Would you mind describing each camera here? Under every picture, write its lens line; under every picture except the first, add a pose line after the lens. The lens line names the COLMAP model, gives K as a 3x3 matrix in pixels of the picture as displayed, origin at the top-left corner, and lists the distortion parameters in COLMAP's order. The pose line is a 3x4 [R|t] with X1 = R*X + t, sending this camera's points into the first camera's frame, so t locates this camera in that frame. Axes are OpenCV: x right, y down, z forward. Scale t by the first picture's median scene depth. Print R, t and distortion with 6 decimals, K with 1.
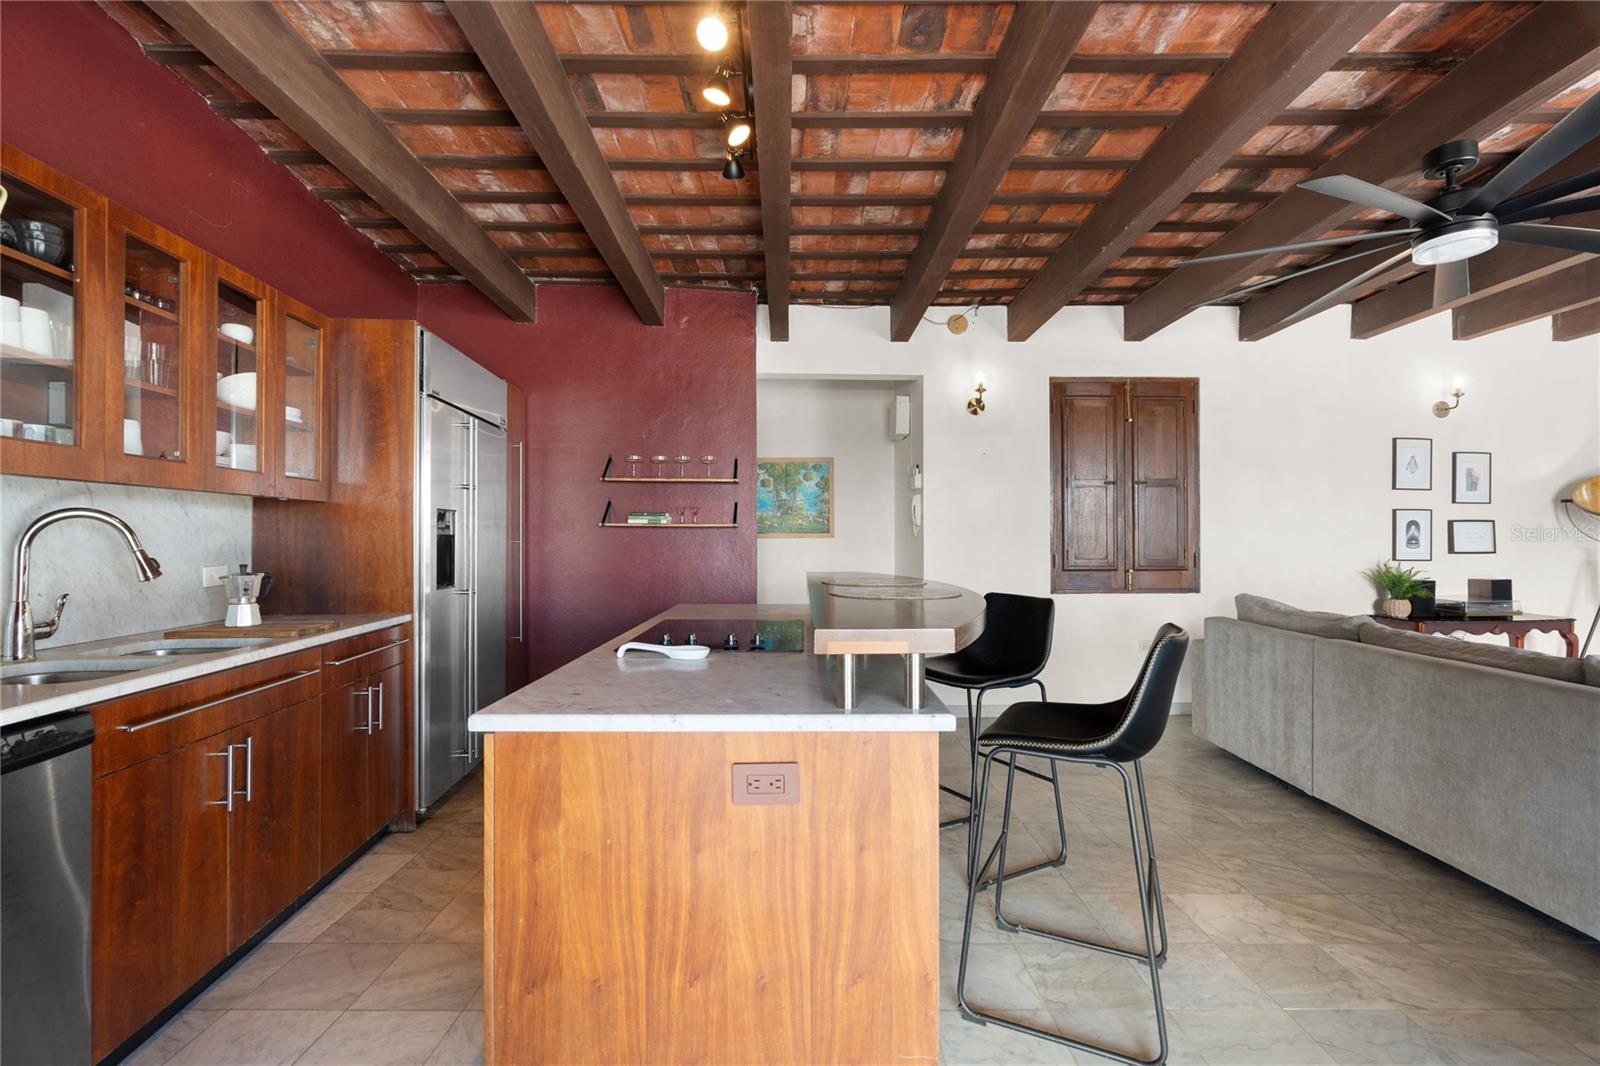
lens RADIAL K [[720.7, 0, 798.0], [0, 720.7, 530.3], [0, 0, 1]] dist [-0.004867, 0.002232]
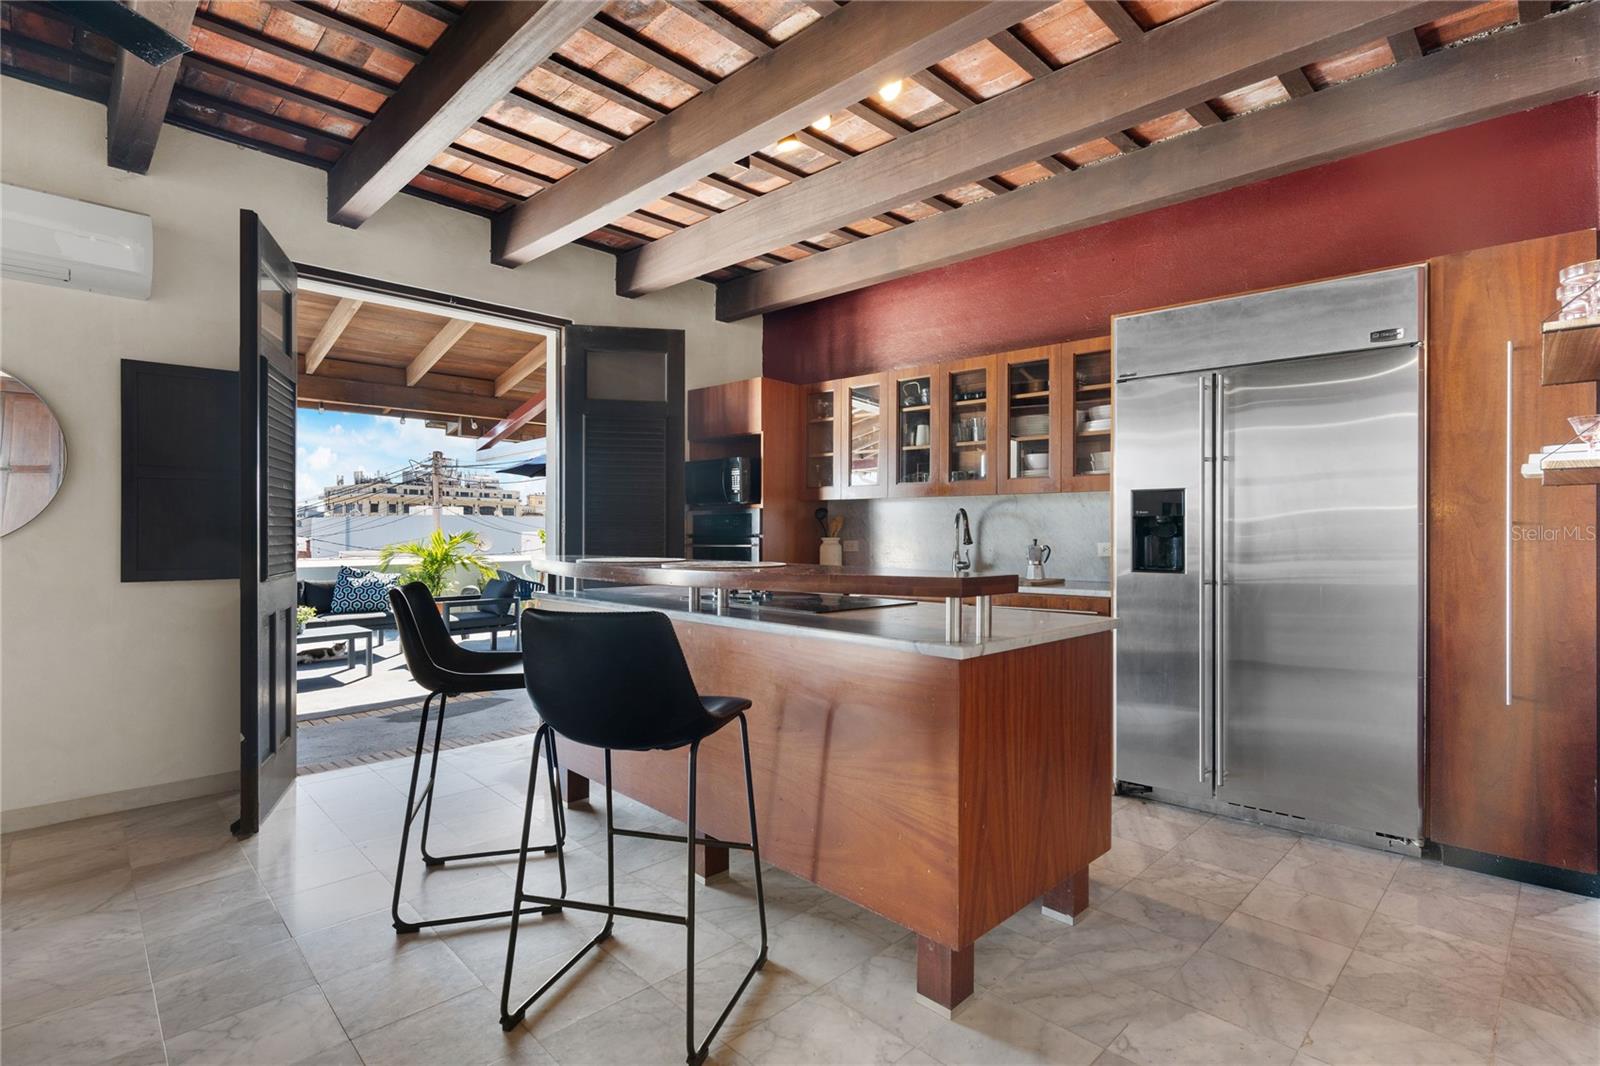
lens RADIAL K [[755.6, 0, 810.3], [0, 755.6, 533.6], [0, 0, 1]] dist [0.001693, 0.000801]
pose [[-0.706607, -0.001539, -0.707604, 0.381125], [0.004449, 0.999968, -0.006617, 0.023983], [0.707592, -0.007824, -0.706578, 0.972151]]
